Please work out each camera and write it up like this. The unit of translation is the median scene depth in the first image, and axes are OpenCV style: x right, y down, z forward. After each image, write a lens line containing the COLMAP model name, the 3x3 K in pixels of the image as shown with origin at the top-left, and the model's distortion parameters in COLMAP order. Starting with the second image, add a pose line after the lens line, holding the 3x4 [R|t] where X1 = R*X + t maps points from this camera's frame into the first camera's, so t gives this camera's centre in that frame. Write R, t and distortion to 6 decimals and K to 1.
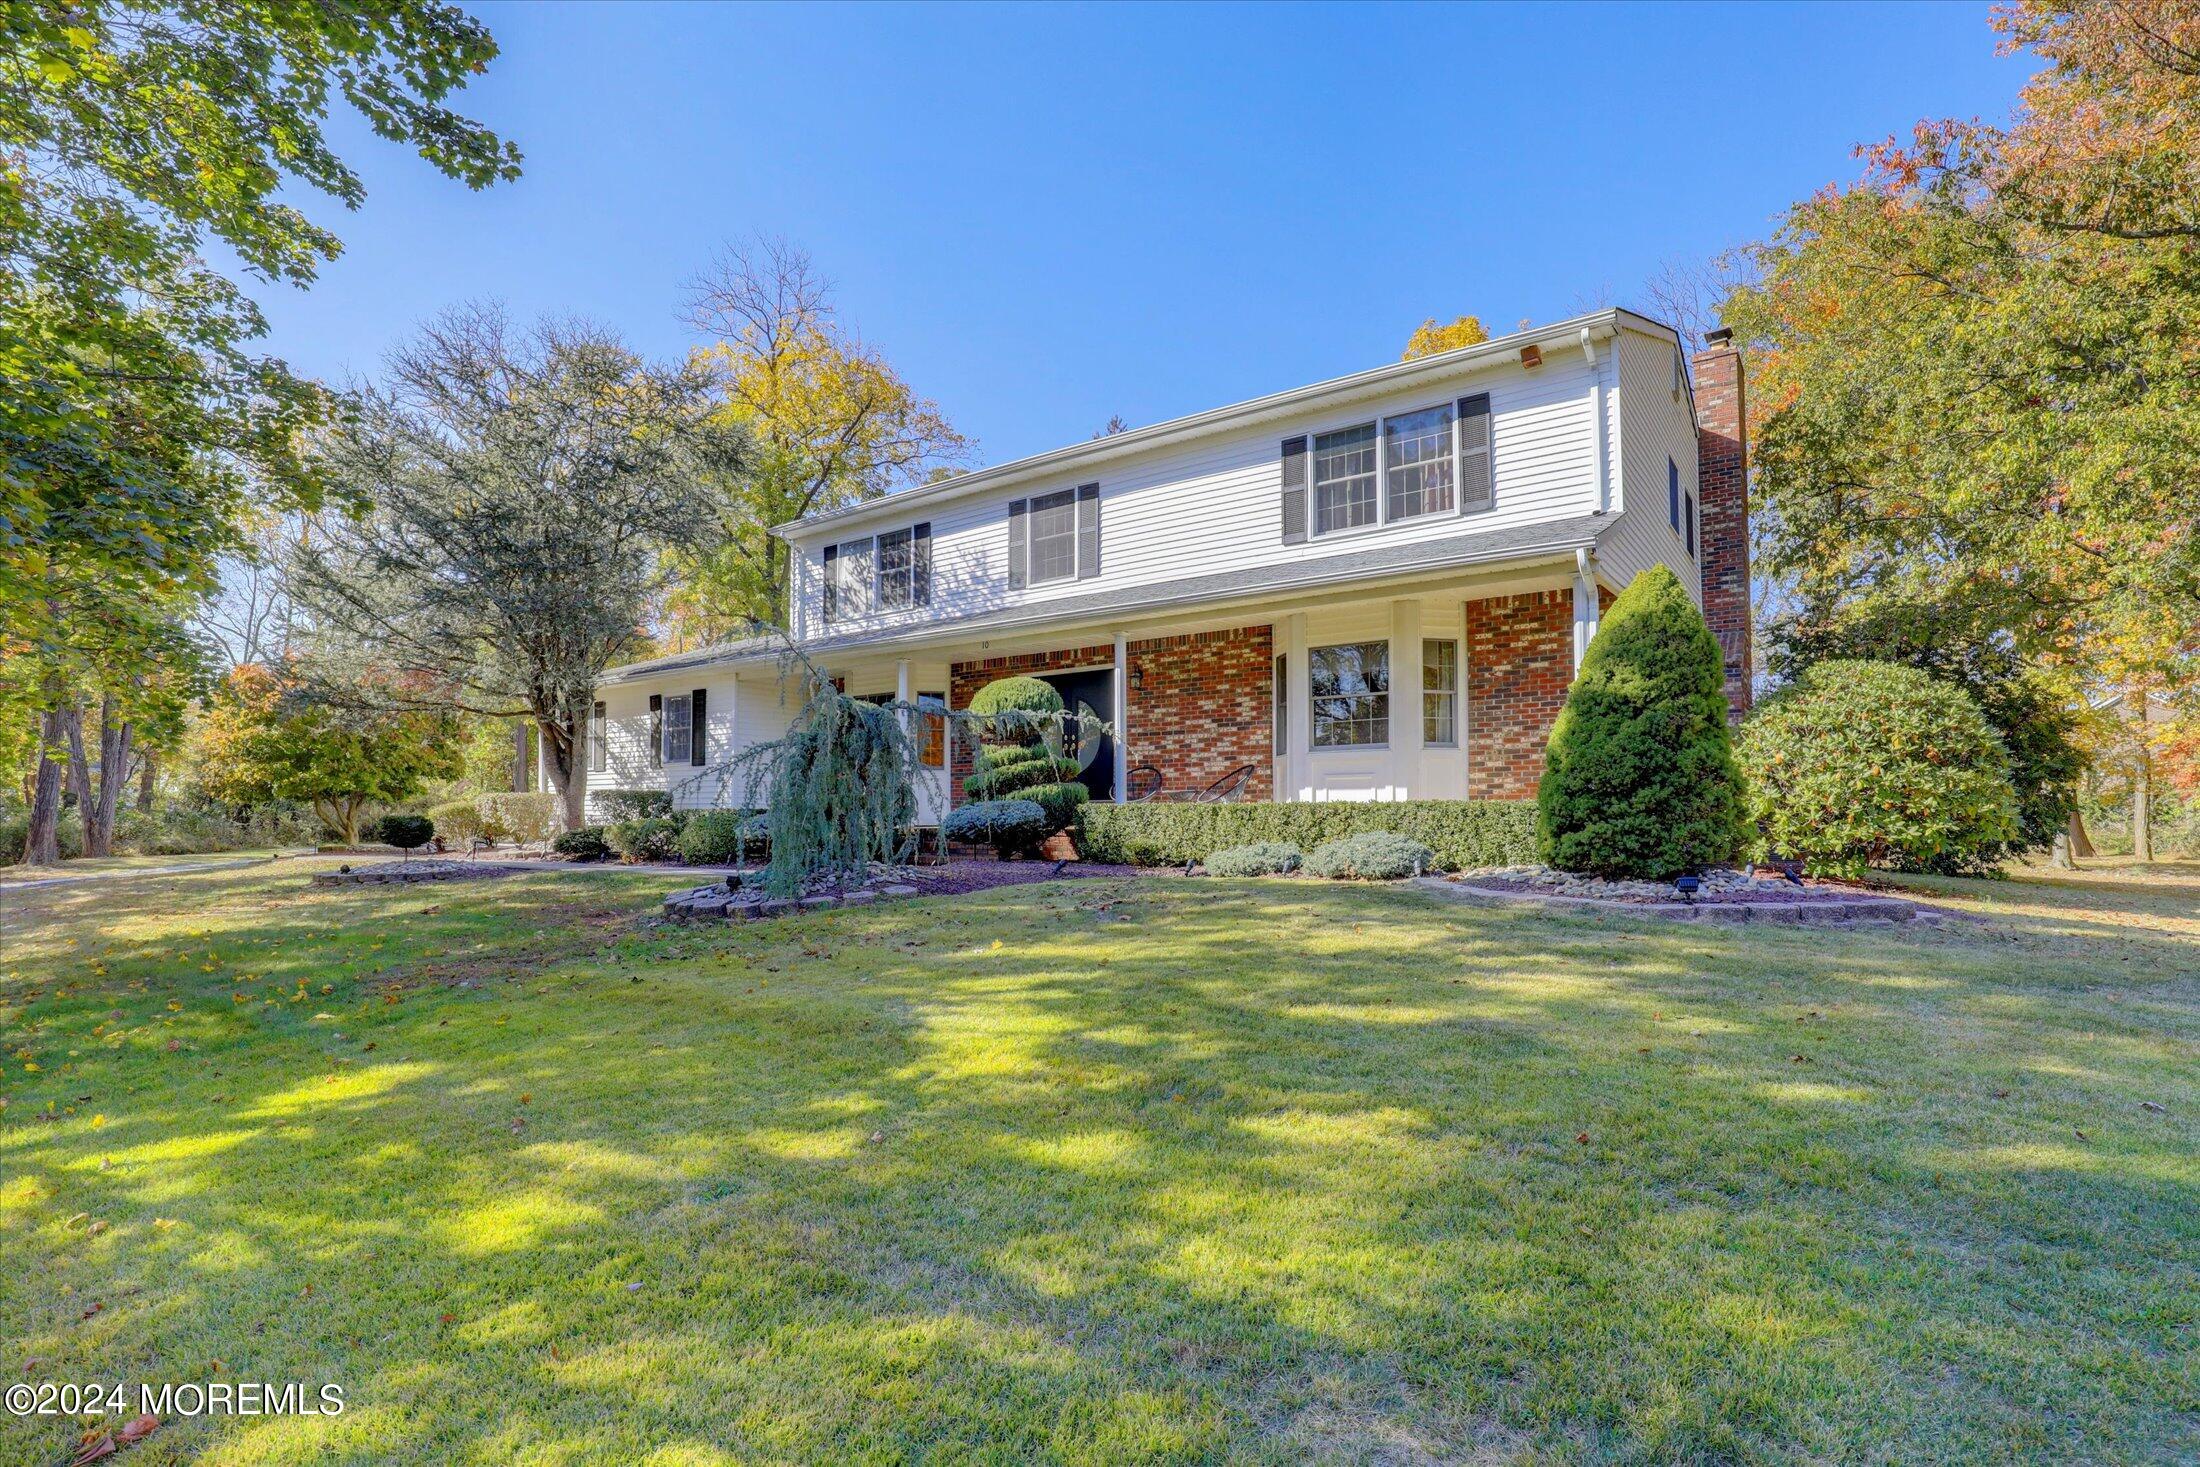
lens RADIAL K [[1035.3, 0, 1096.1], [0, 1035.3, 775.5], [0, 0, 1]] dist [0.002243, 0.000309]
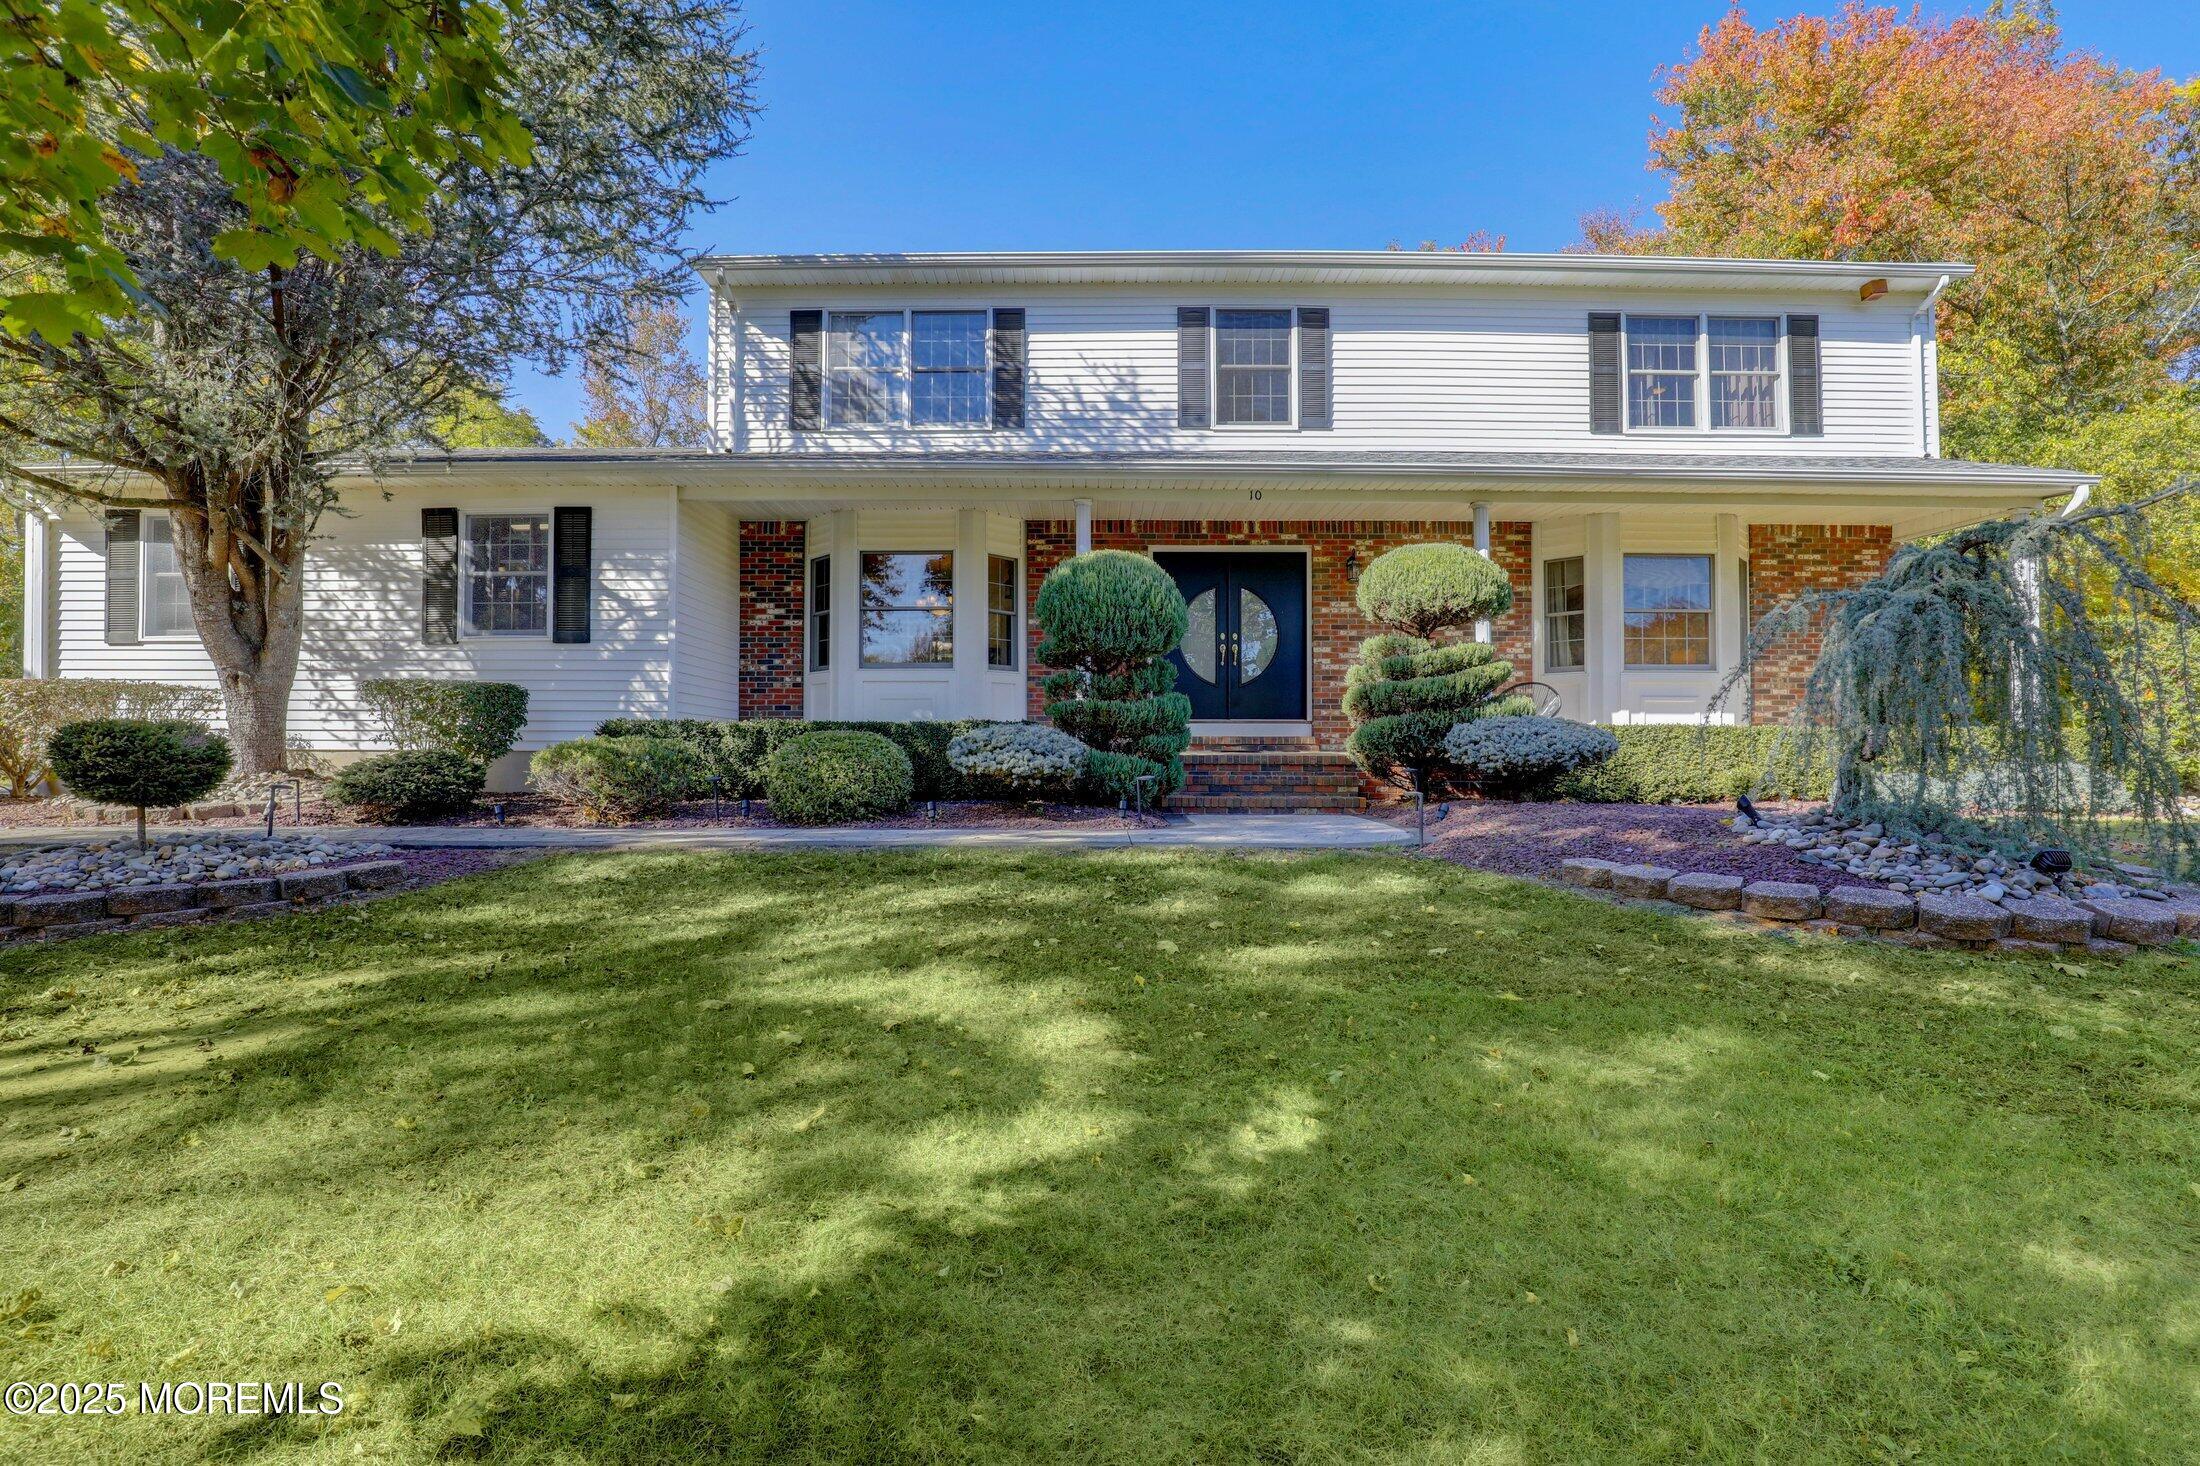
lens RADIAL K [[1126.7, 0, 1101.8], [0, 1126.7, 772.1], [0, 0, 1]] dist [-0.019948, 0.000168]
pose [[0.821845, 0.000682, 0.569711, -0.639503], [-0.033335, 0.998344, 0.046893, 0.031088], [-0.568735, -0.057530, 0.820506, 0.400346]]
